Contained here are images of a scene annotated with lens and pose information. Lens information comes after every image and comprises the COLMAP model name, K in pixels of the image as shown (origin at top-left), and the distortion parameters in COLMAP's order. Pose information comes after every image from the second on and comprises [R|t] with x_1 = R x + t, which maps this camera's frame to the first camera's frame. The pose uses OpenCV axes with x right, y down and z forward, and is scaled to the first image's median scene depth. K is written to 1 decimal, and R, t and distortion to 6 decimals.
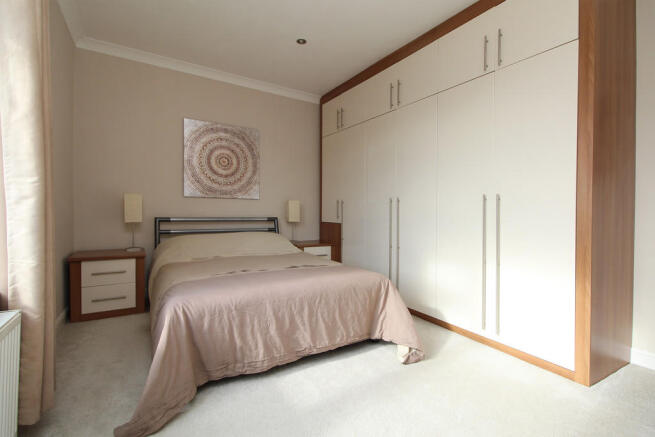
lens RADIAL K [[316.4, 0, 335.4], [0, 316.4, 213.3], [0, 0, 1]] dist [0.001629, 0.000161]
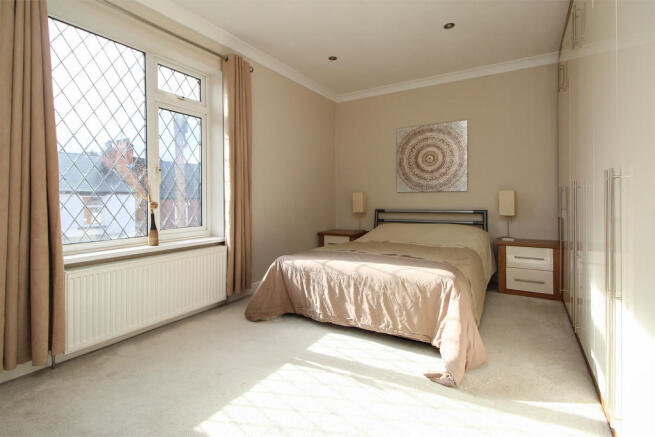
lens RADIAL K [[309.6, 0, 325.4], [0, 309.6, 206.8], [0, 0, 1]] dist [0.000087, -0.000335]
pose [[0.445757, 0.000838, -0.895154, 0.819918], [0.001741, 0.999997, 0.001803, 0.002001], [0.895152, -0.002362, 0.445754, 0.358773]]
